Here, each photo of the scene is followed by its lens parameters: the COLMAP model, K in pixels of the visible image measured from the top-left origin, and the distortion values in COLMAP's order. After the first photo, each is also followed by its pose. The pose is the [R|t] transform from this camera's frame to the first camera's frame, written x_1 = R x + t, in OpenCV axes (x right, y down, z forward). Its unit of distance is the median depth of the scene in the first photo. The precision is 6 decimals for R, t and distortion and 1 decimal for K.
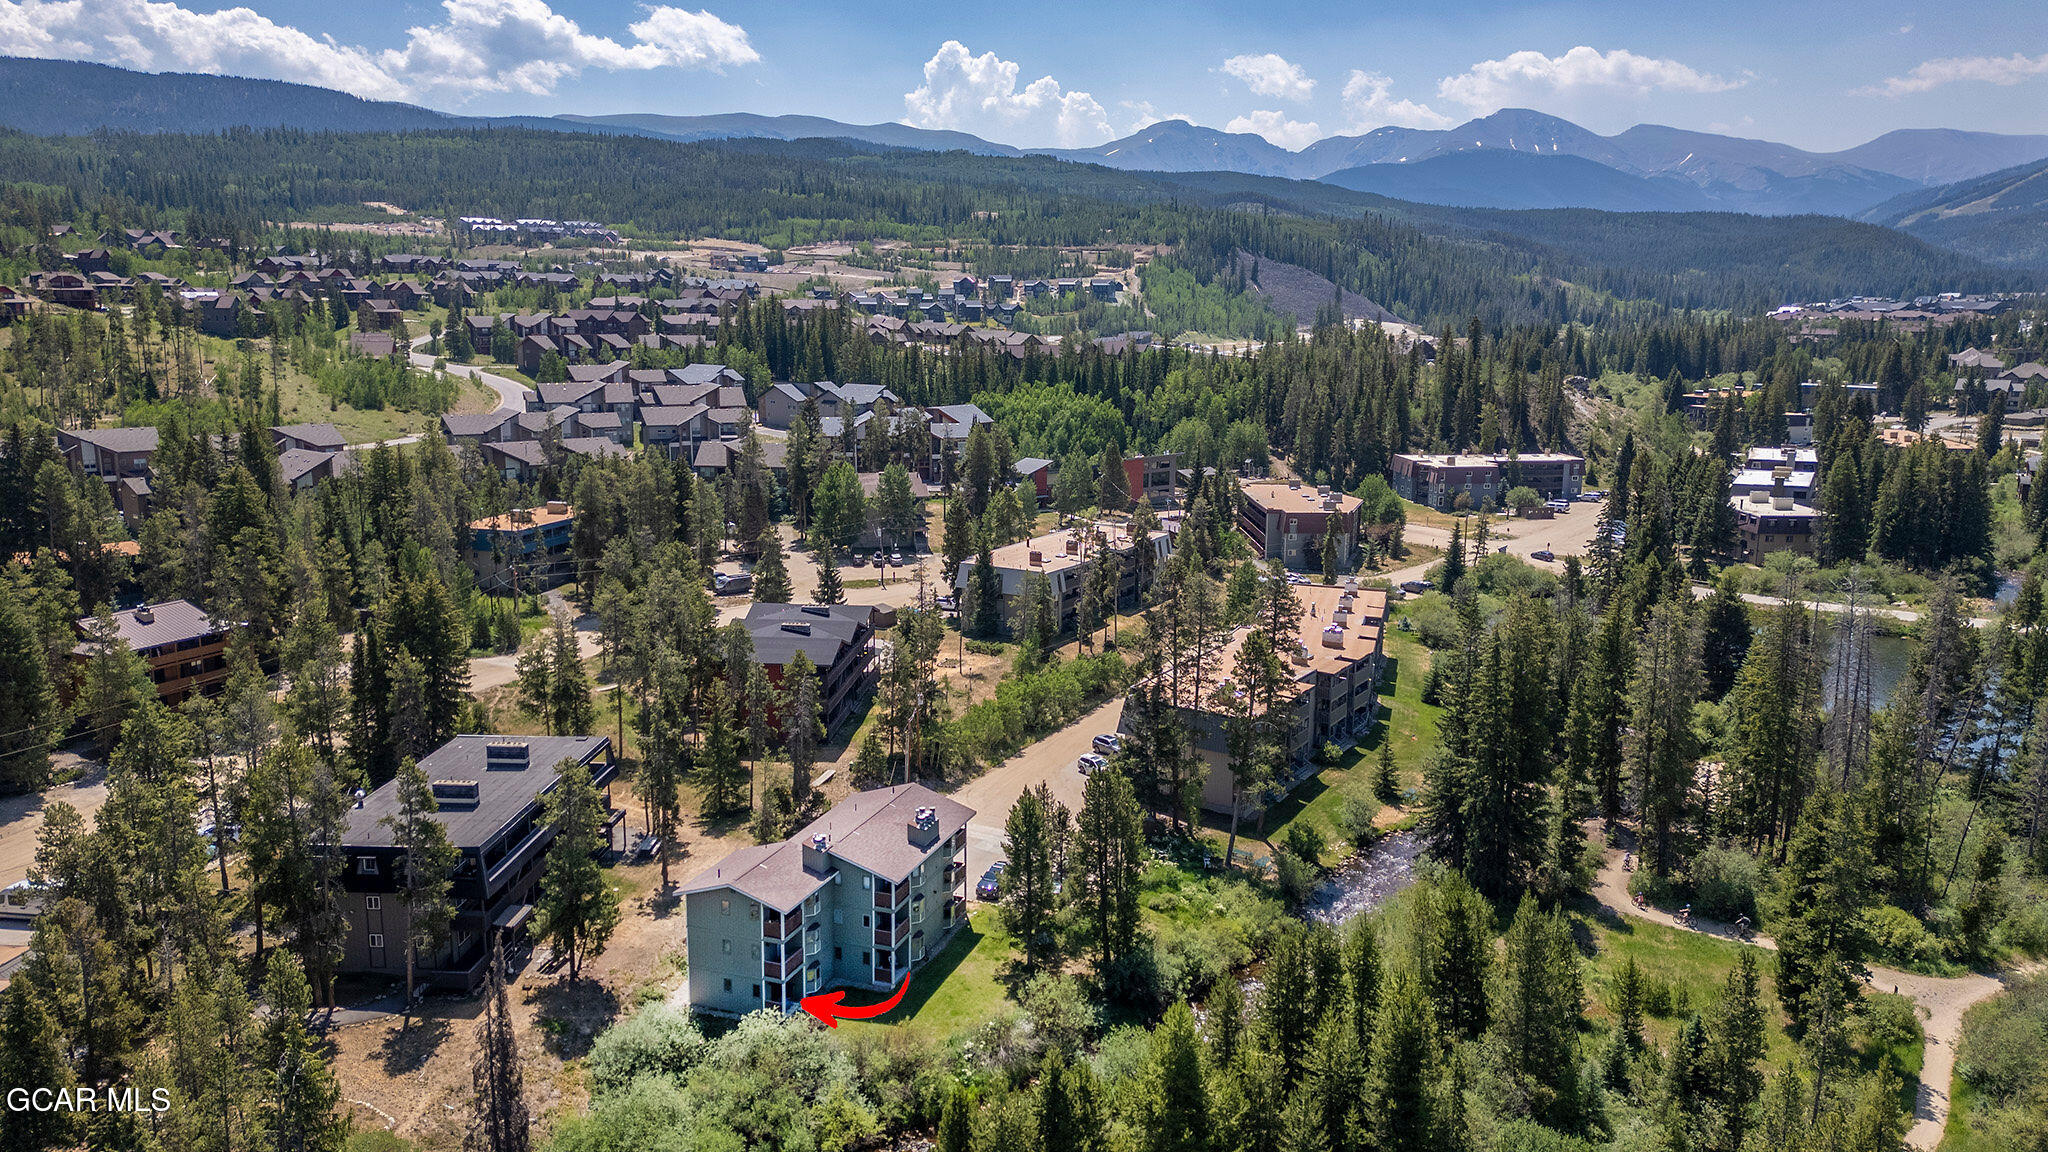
lens RADIAL K [[1398.5, 0, 1024.8], [0, 1398.5, 559.7], [0, 0, 1]] dist [0.022980, -0.000689]
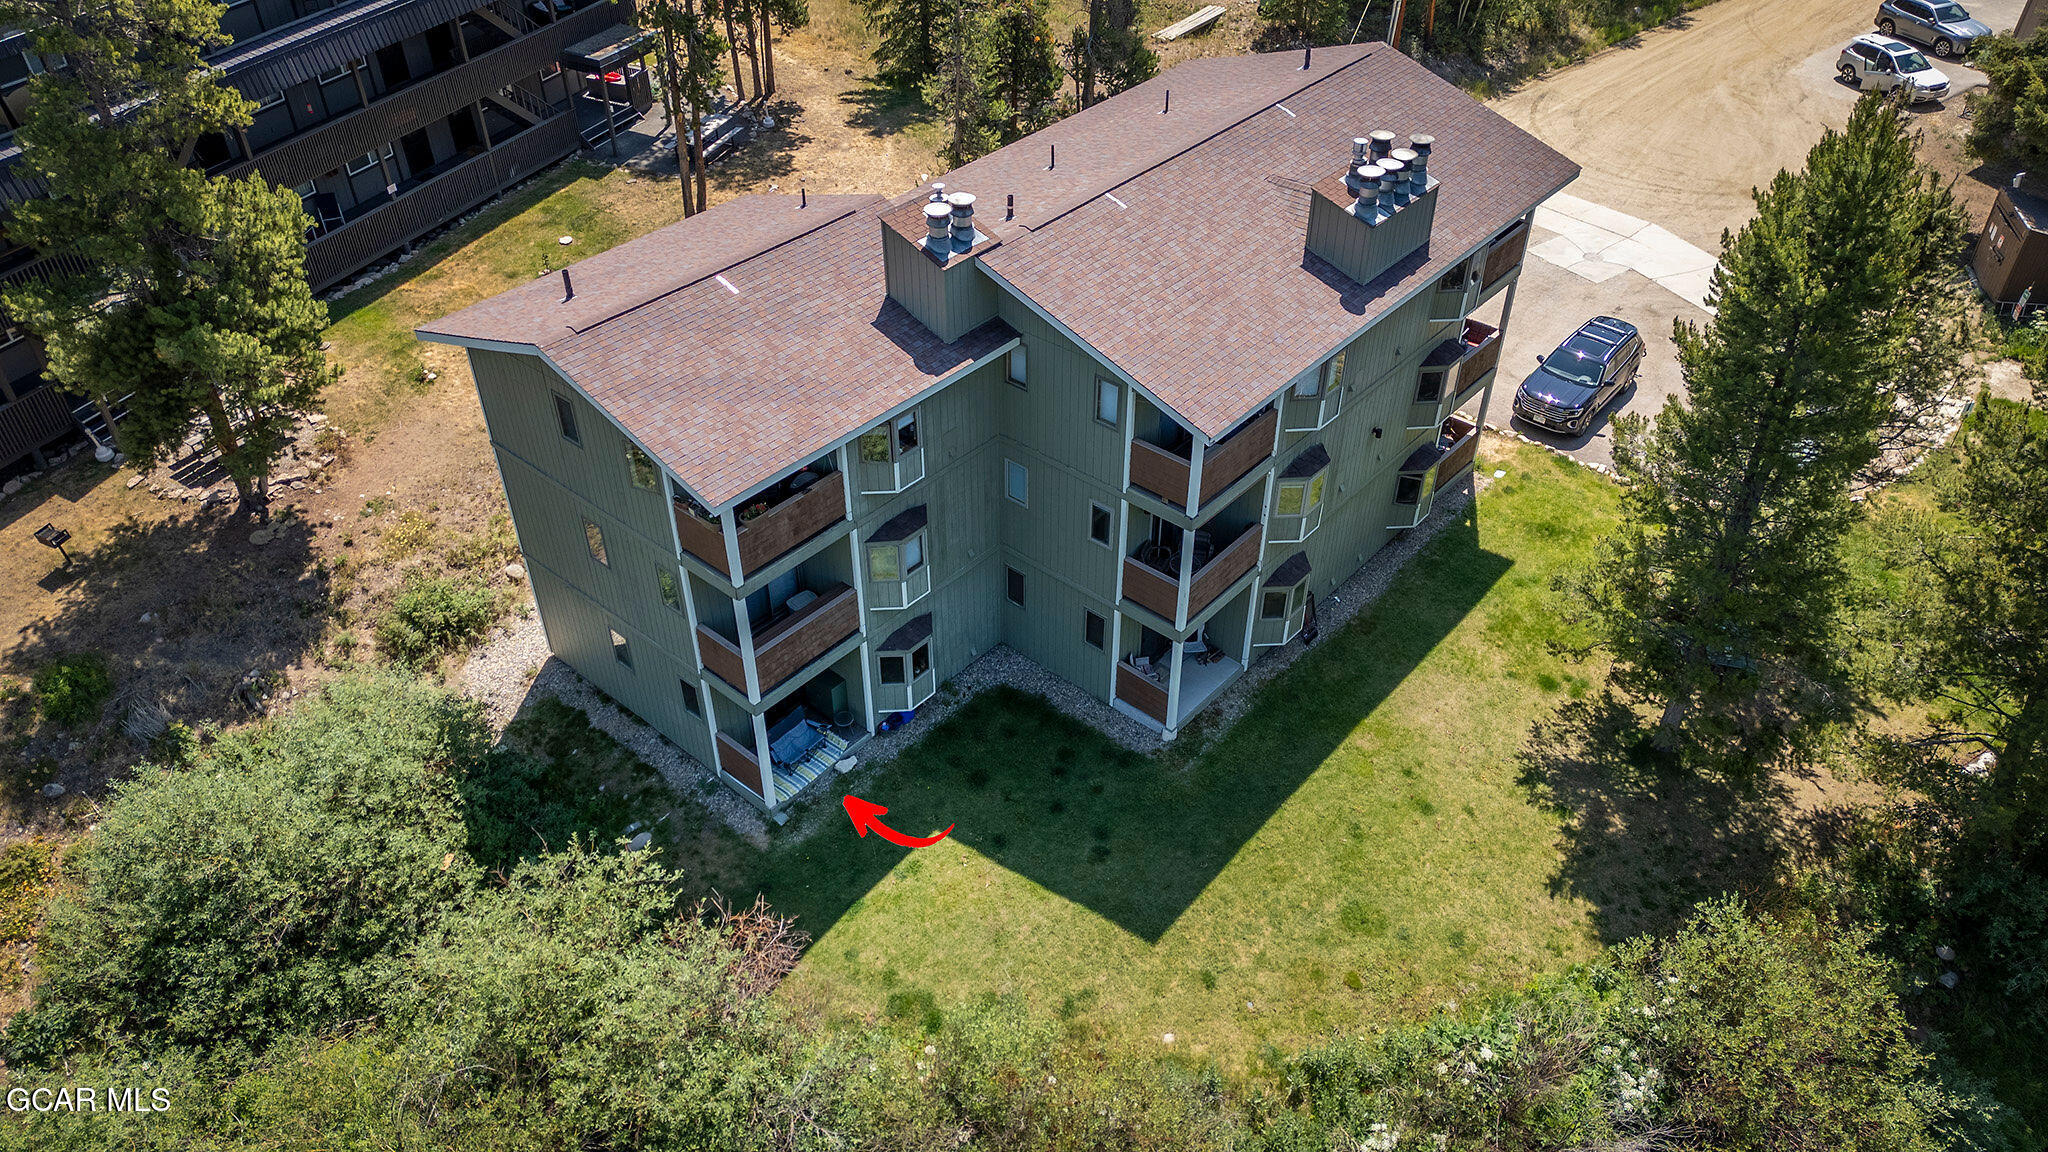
lens RADIAL K [[1398.5, 0, 1024.8], [0, 1398.5, 559.7], [0, 0, 1]] dist [0.022980, -0.000689]
pose [[0.932934, 0.215684, -0.288295, -0.043352], [-0.053830, 0.875271, 0.480627, 0.125620], [0.356000, -0.432875, 0.828181, 0.731071]]
